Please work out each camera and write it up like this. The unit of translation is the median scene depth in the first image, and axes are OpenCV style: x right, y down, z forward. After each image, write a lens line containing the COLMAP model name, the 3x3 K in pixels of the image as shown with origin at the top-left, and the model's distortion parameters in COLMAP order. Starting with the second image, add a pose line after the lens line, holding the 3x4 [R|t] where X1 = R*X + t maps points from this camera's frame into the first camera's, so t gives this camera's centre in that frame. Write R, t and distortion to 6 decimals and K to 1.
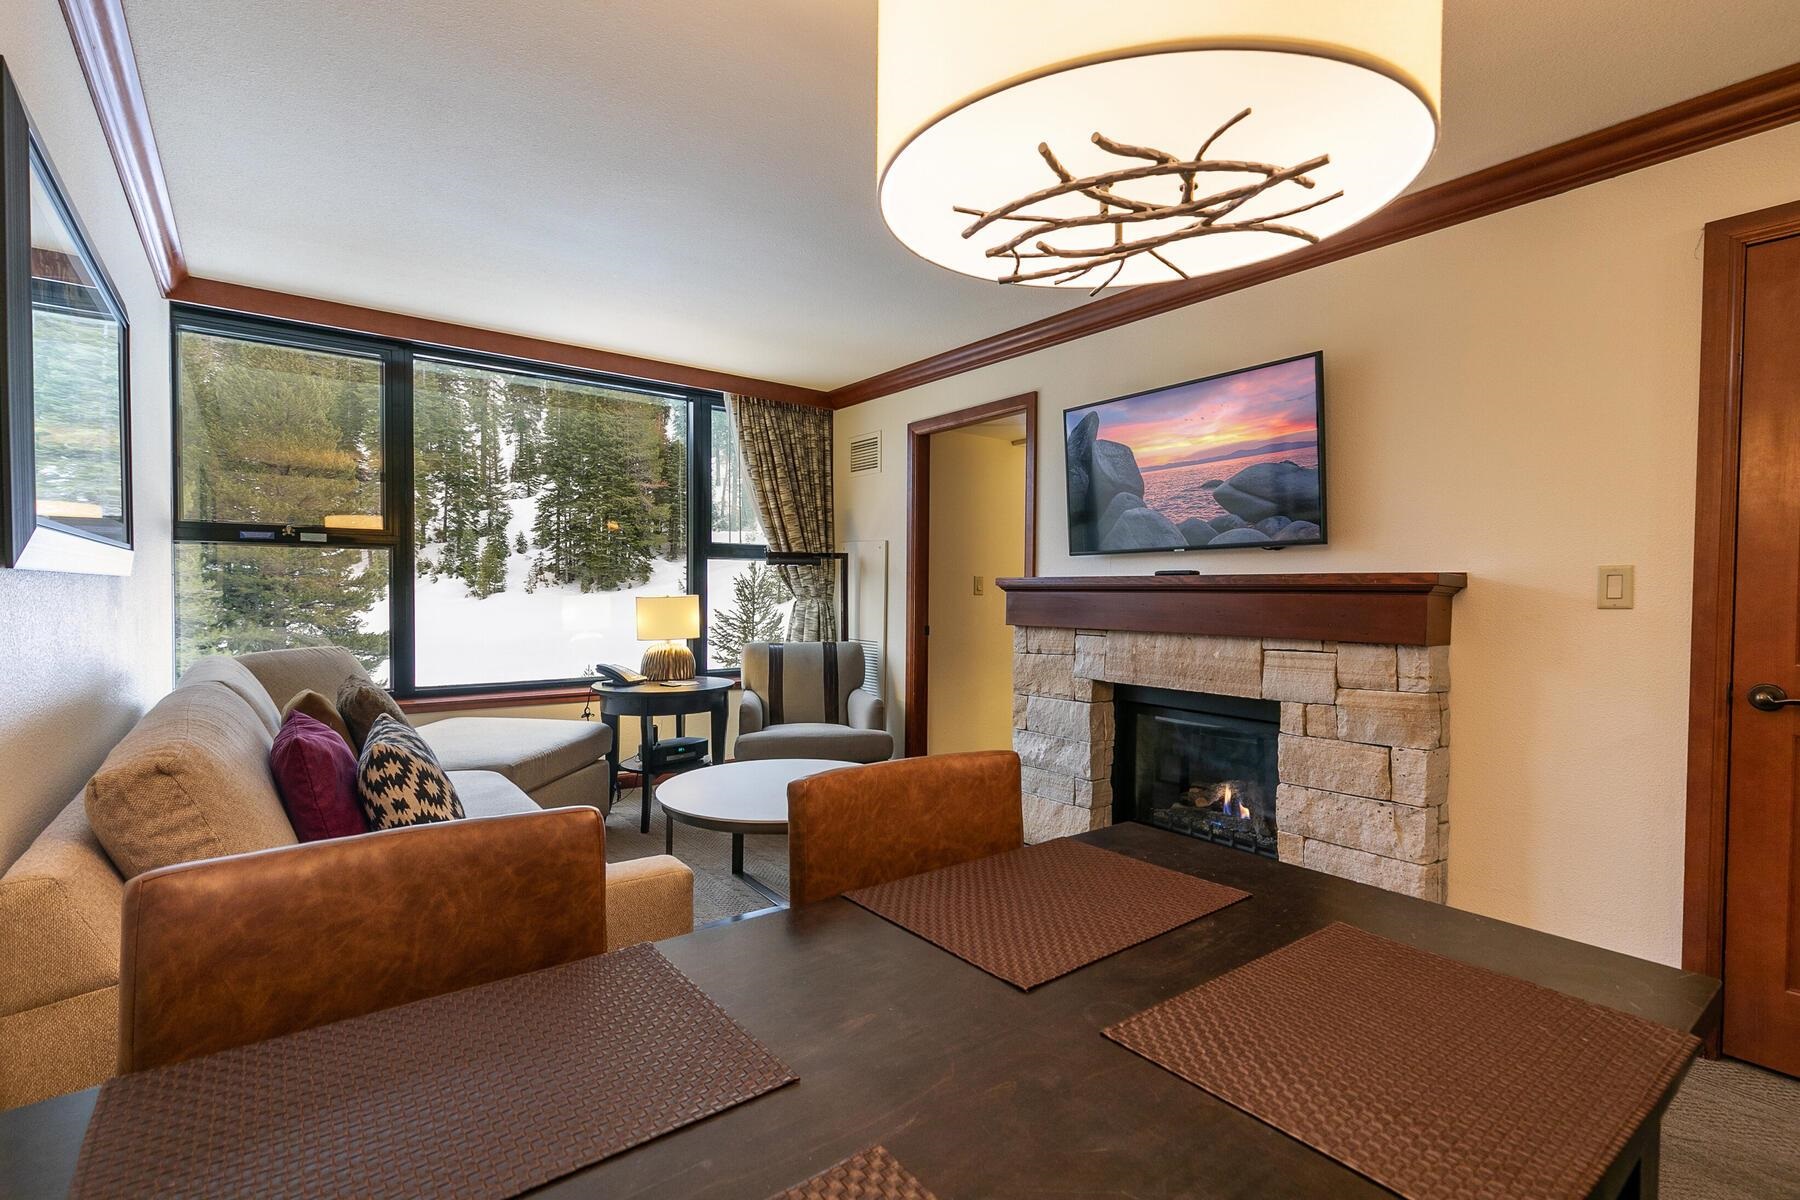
lens RADIAL K [[830.0, 0, 891.7], [0, 830.0, 616.4], [0, 0, 1]] dist [0.005155, 0.000996]
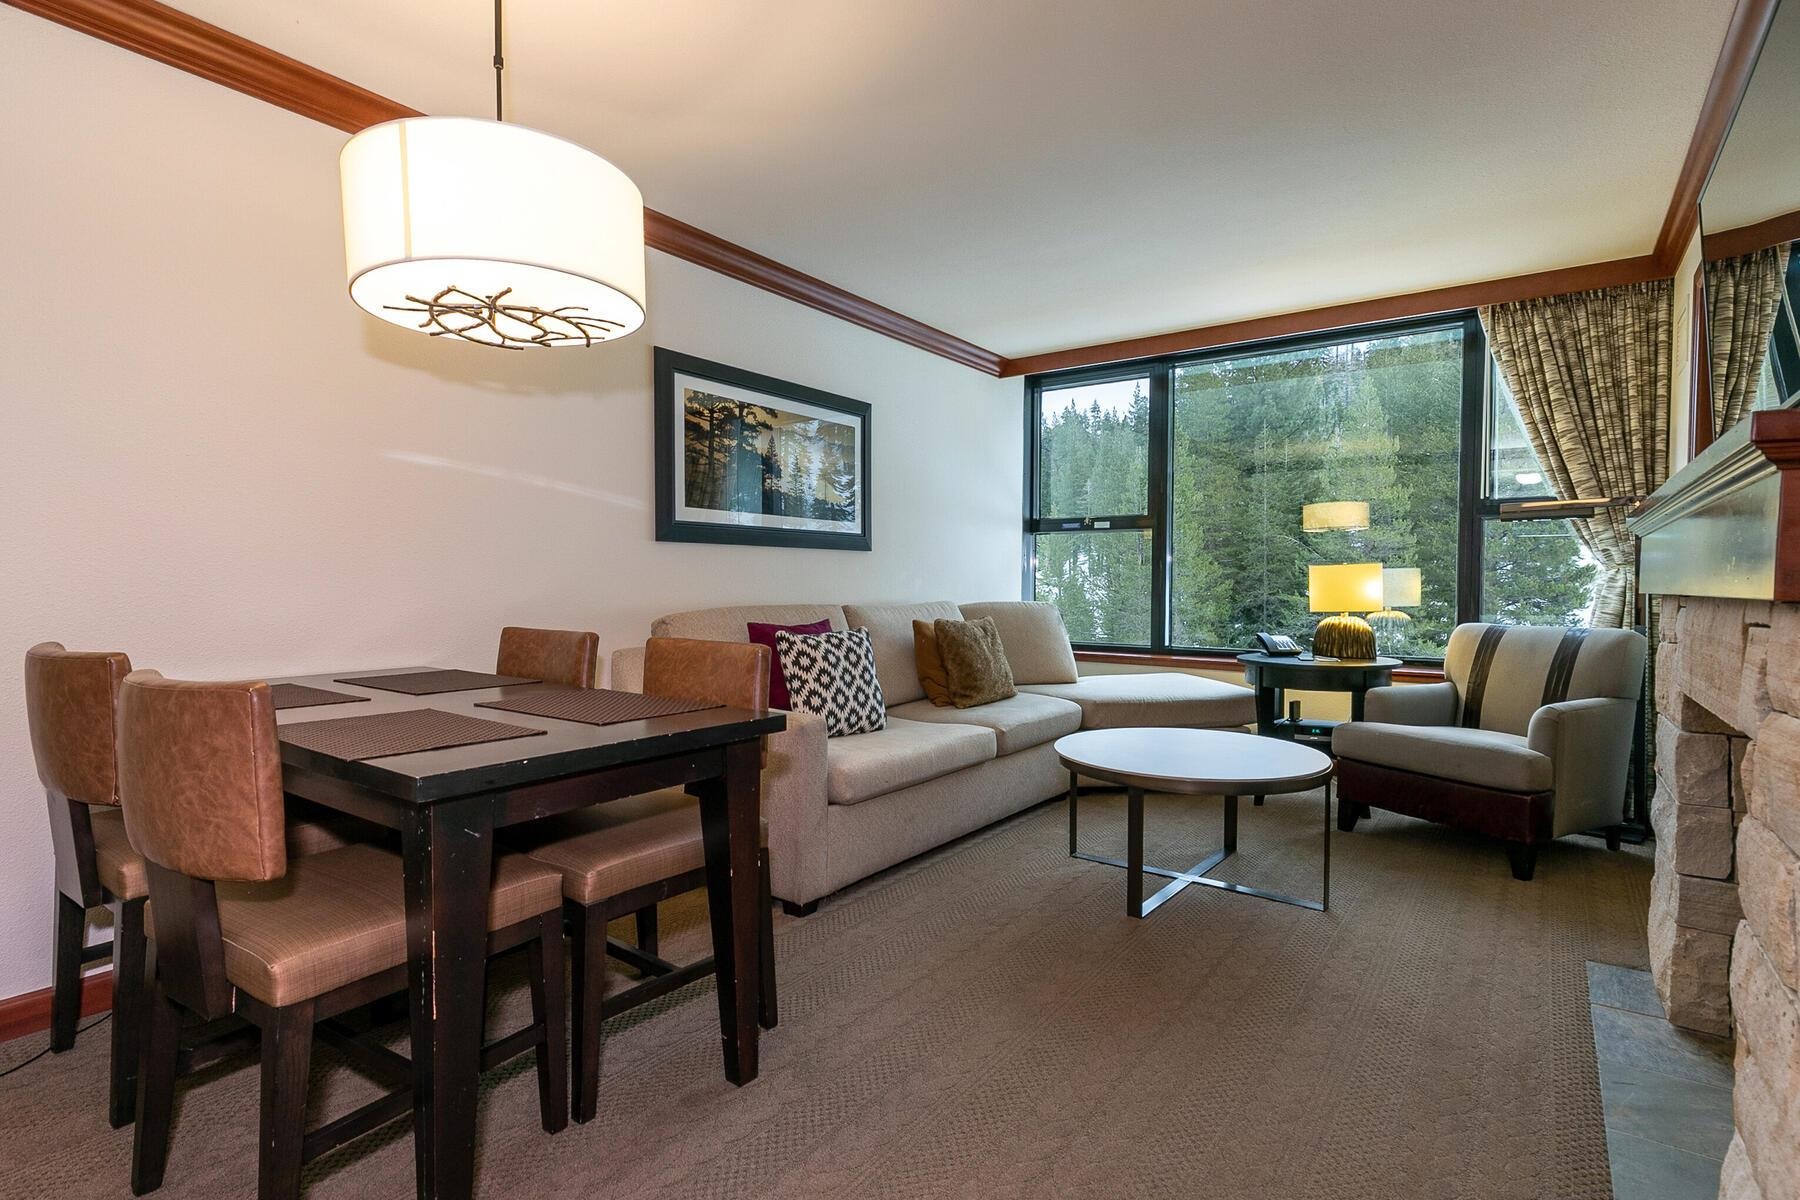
lens RADIAL K [[881.4, 0, 888.4], [0, 881.4, 607.9], [0, 0, 1]] dist [-0.000959, -0.001075]
pose [[0.272302, 0.023440, -0.961926, 0.556116], [-0.035719, 0.999260, 0.014238, 0.029446], [0.961549, 0.030482, 0.272938, 0.290825]]
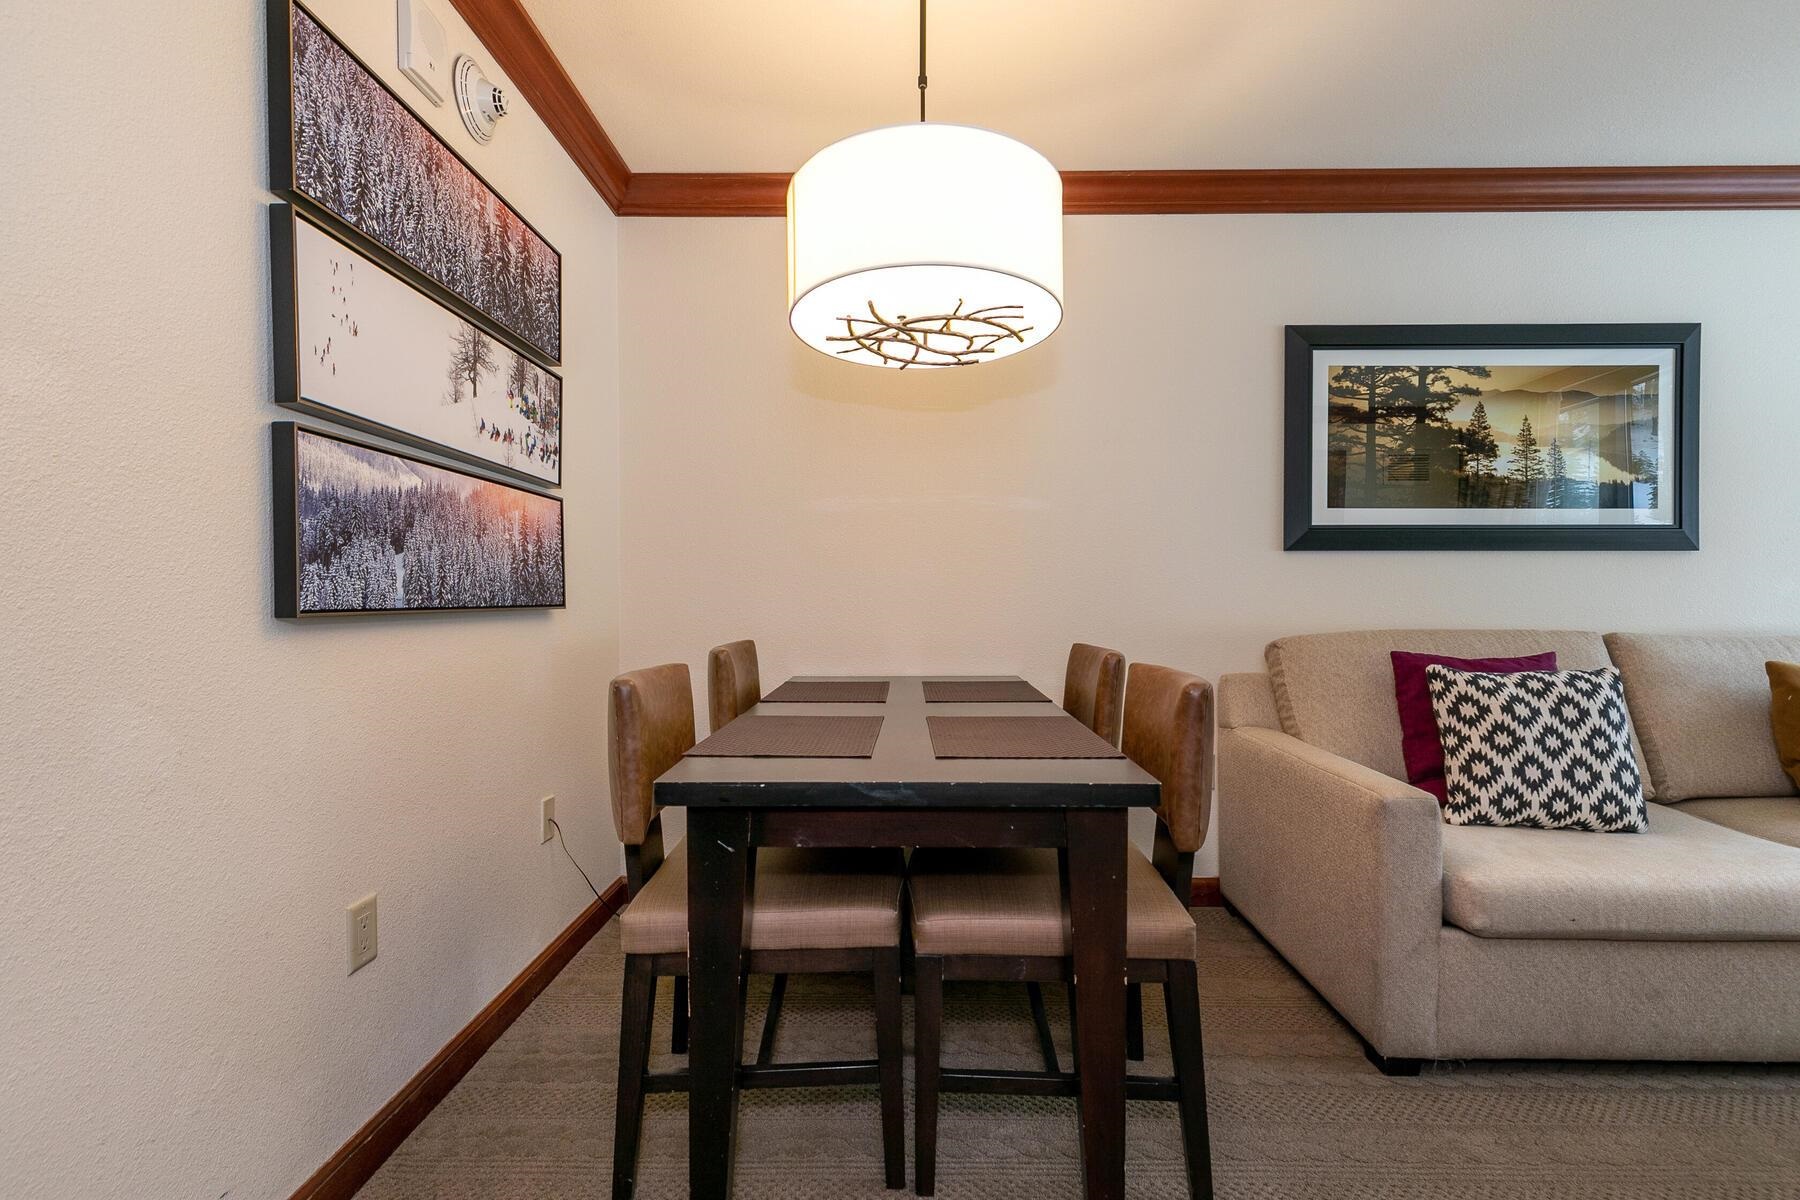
lens RADIAL K [[797.0, 0, 903.6], [0, 797.0, 605.8], [0, 0, 1]] dist [-0.001503, 0.000868]
pose [[-0.624091, 0.002310, -0.781348, 0.392856], [-0.032691, 0.999043, 0.029065, 0.021906], [0.780667, 0.043683, -0.623418, 0.470531]]
